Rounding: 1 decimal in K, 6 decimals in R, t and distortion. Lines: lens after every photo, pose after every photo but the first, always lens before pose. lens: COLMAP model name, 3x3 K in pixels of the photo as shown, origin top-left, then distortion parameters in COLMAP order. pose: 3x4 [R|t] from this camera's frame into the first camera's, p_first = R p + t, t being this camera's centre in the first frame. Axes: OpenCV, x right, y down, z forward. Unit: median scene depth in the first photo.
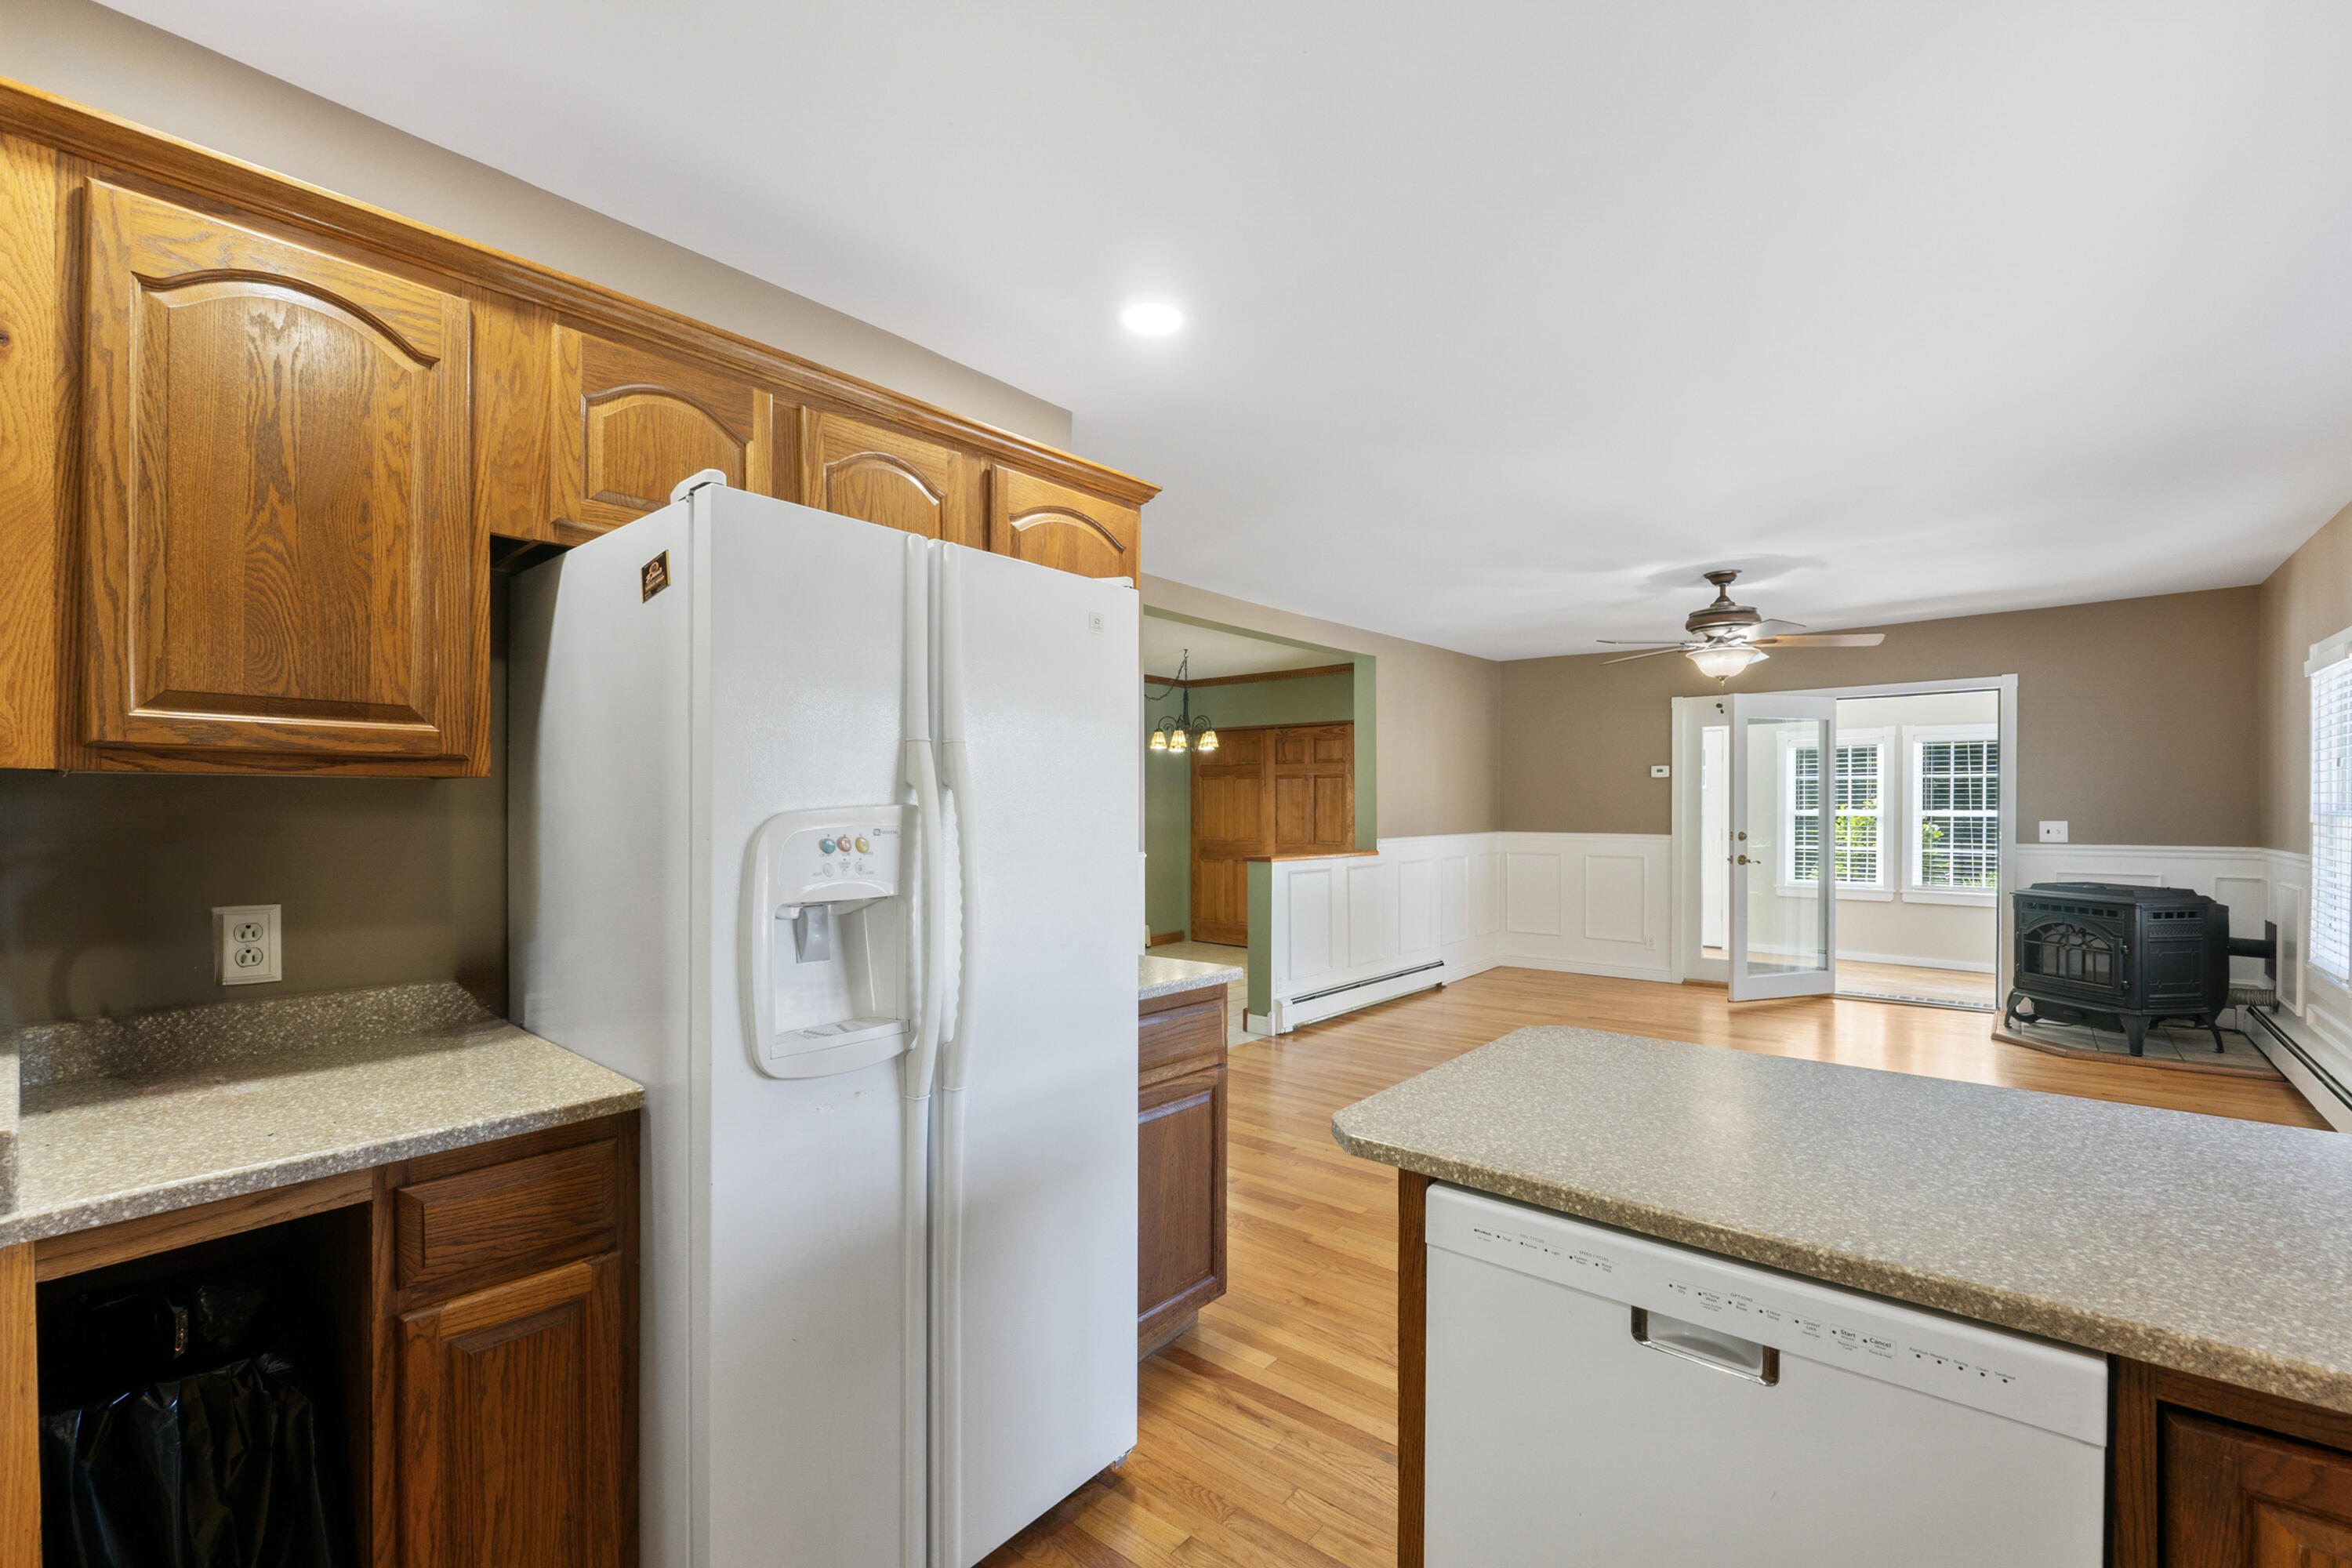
lens RADIAL K [[985.2, 0, 1181.0], [0, 985.2, 807.0], [0, 0, 1]] dist [-0.007788, 0.000654]
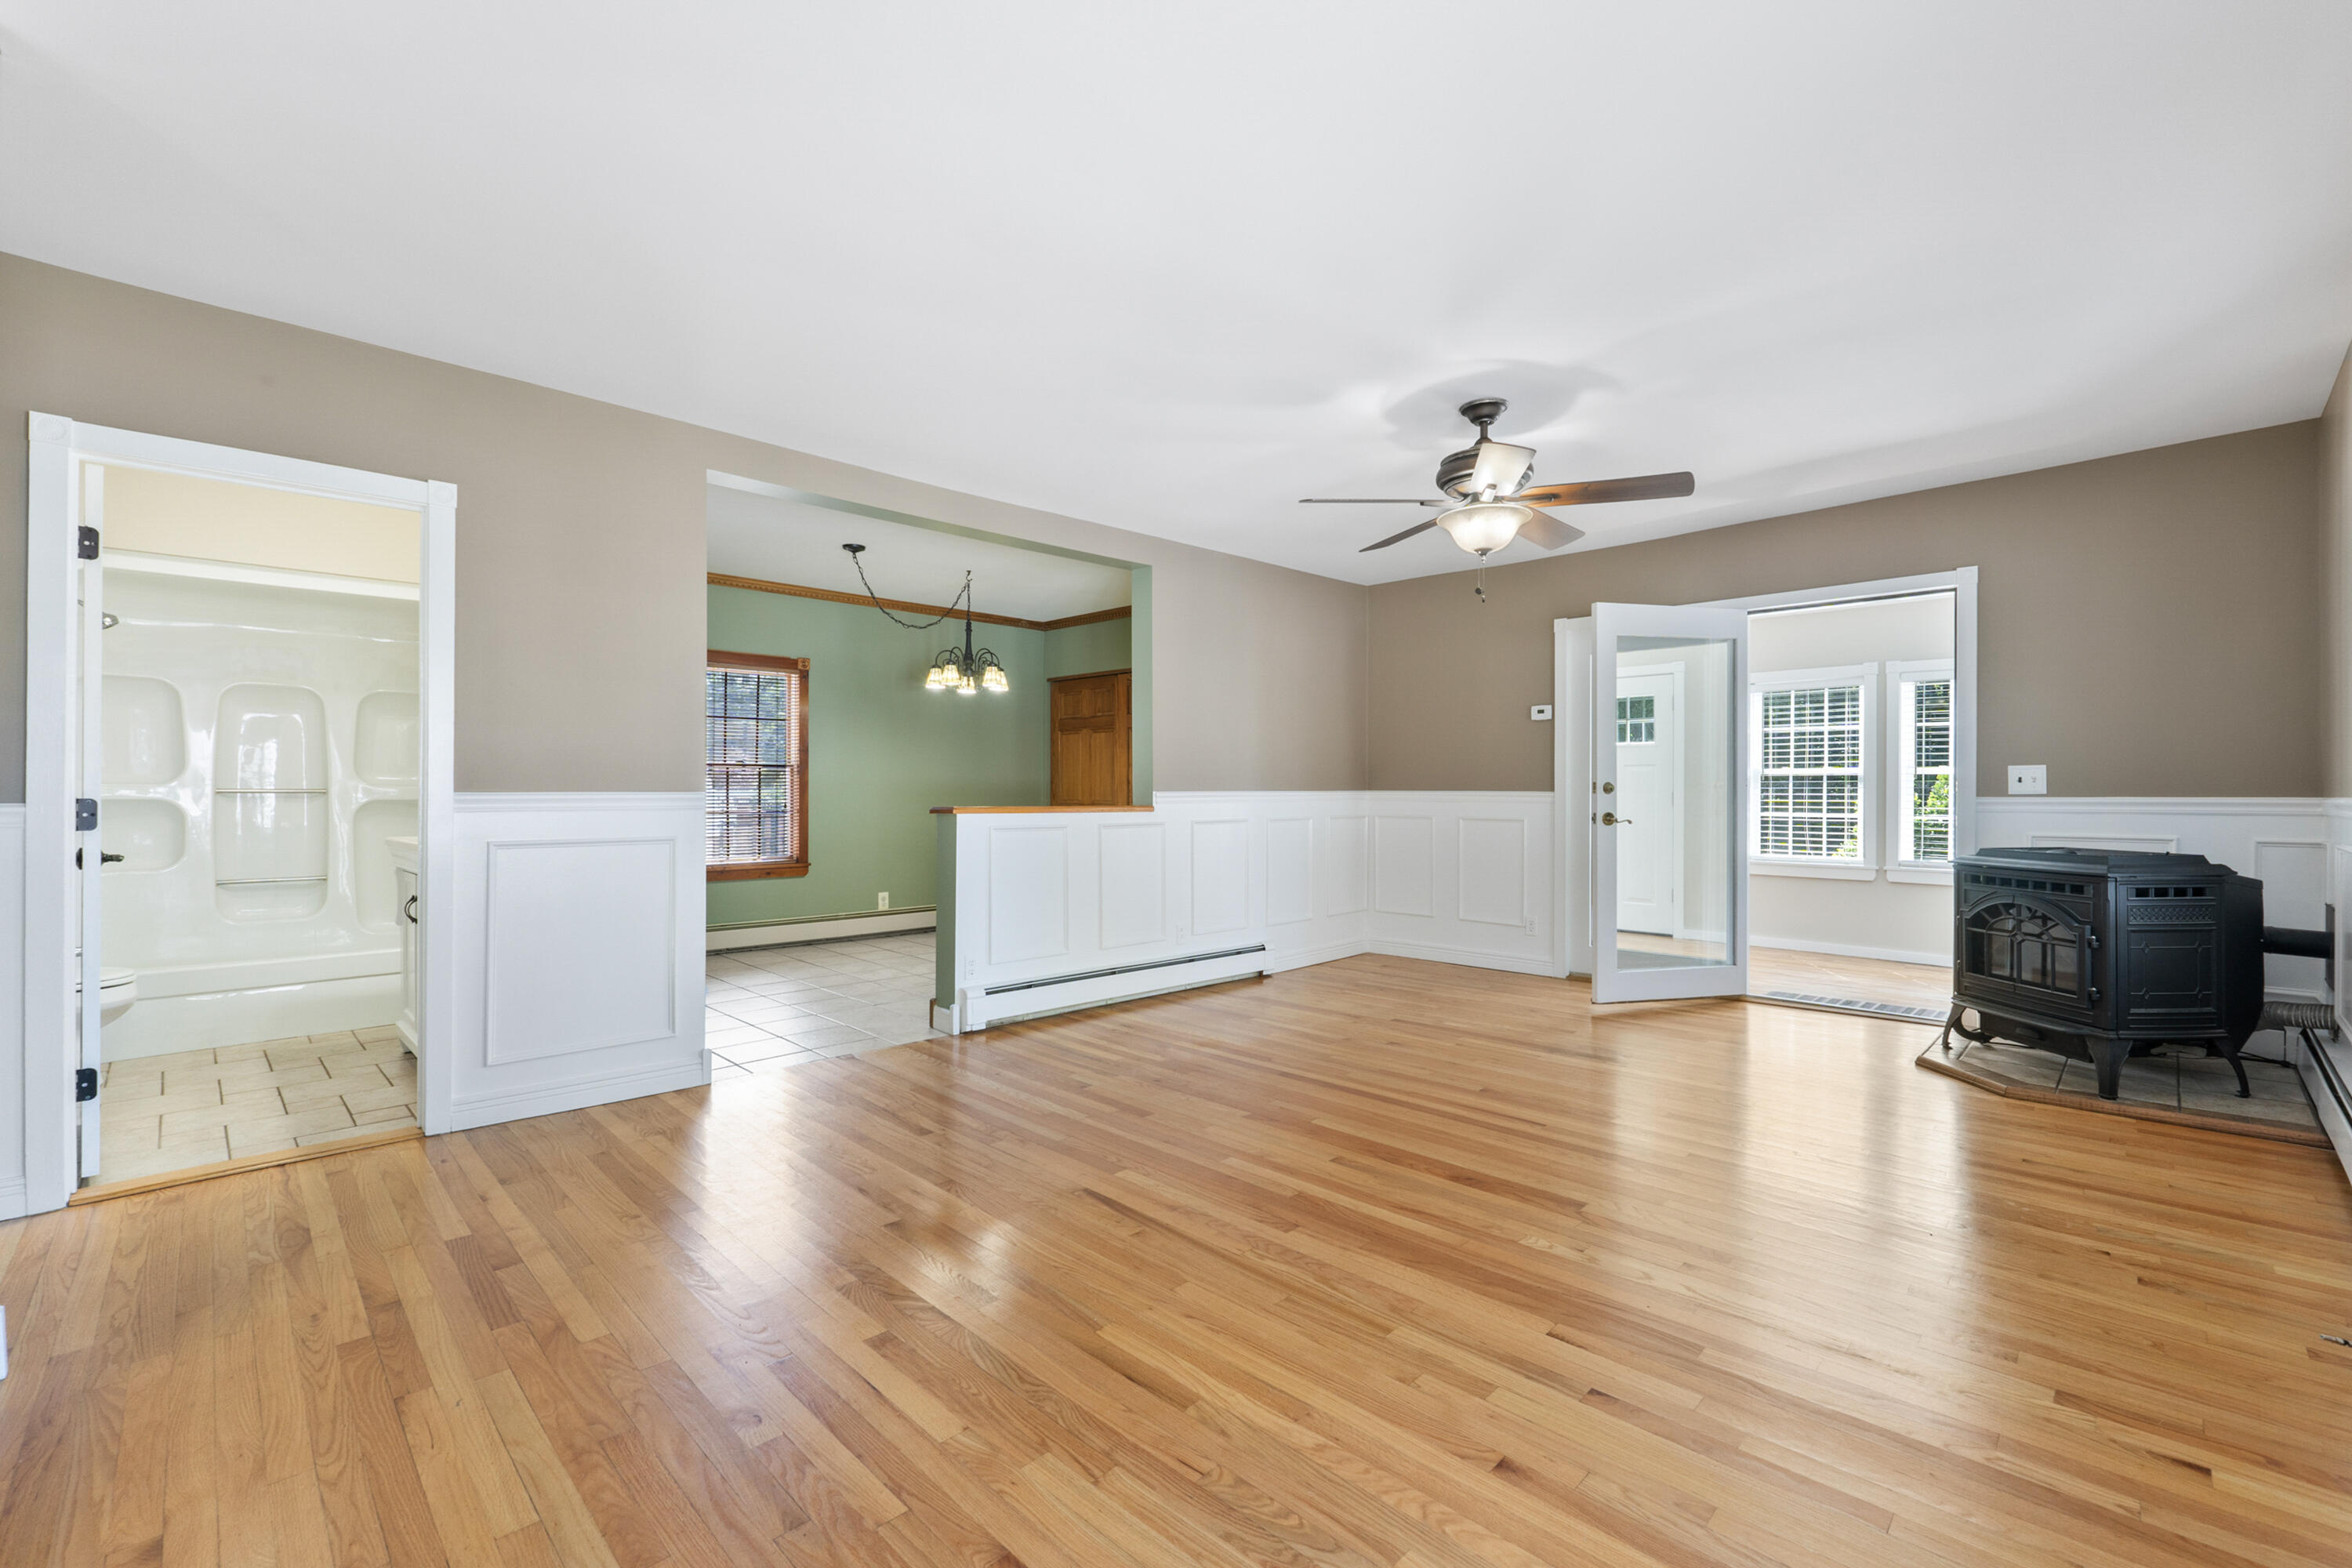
lens RADIAL K [[985.2, 0, 1169.5], [0, 985.2, 786.2], [0, 0, 1]] dist [-0.007788, 0.000654]
pose [[0.996388, 0.002828, -0.084865, 0.324884], [-0.003182, 0.999987, -0.004038, 0.035830], [0.084853, 0.004293, 0.996384, 0.225437]]
